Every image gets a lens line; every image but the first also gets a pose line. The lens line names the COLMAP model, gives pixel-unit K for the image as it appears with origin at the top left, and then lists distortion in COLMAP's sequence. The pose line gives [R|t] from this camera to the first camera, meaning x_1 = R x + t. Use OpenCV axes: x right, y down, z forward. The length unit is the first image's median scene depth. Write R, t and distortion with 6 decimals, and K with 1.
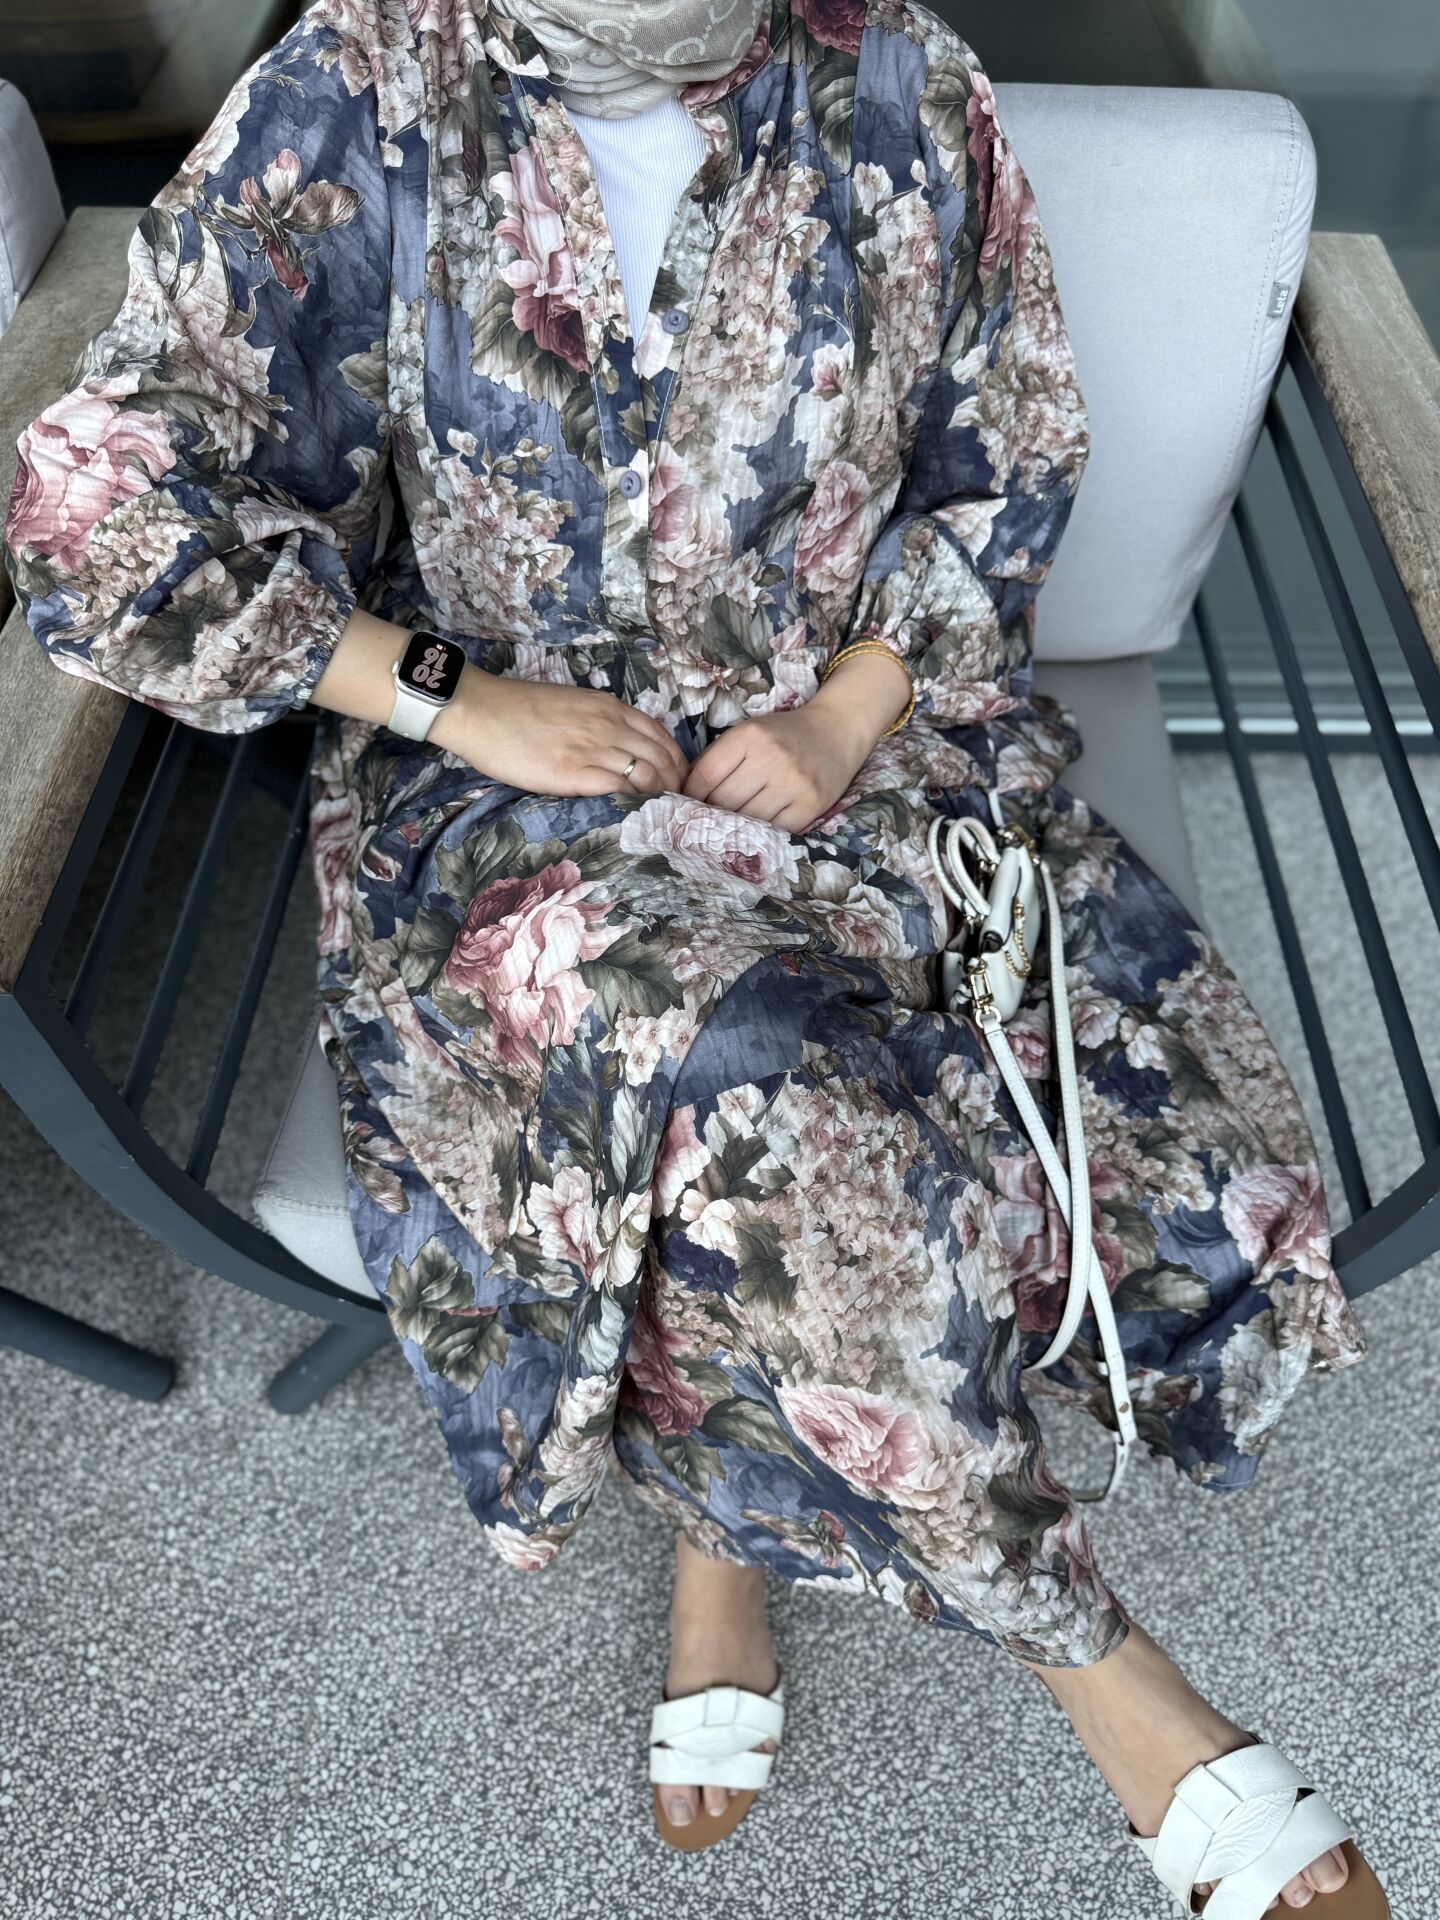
lens RADIAL K [[1381.7, 0, 707.8], [0, 1381.7, 962.7], [0, 0, 1]] dist [-0.002690, -0.001575]
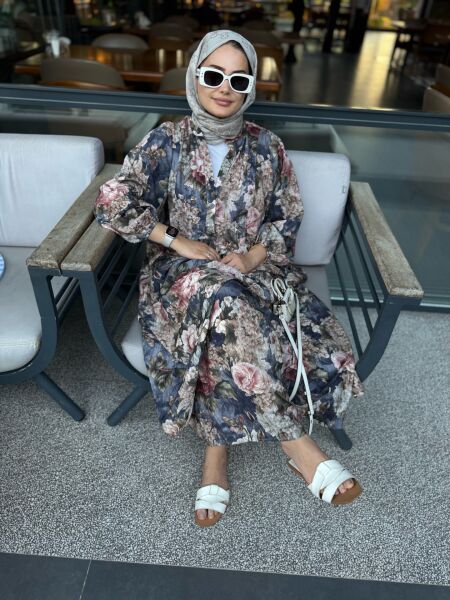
lens RADIAL K [[420.9, 0, 223.7], [0, 420.9, 301.8], [0, 0, 1]] dist [0.003242, -0.003155]
pose [[0.998209, 0.058046, -0.014507, 0.026114], [-0.059747, 0.954175, -0.293223, 0.402527], [-0.003178, 0.293564, 0.955934, -0.355551]]
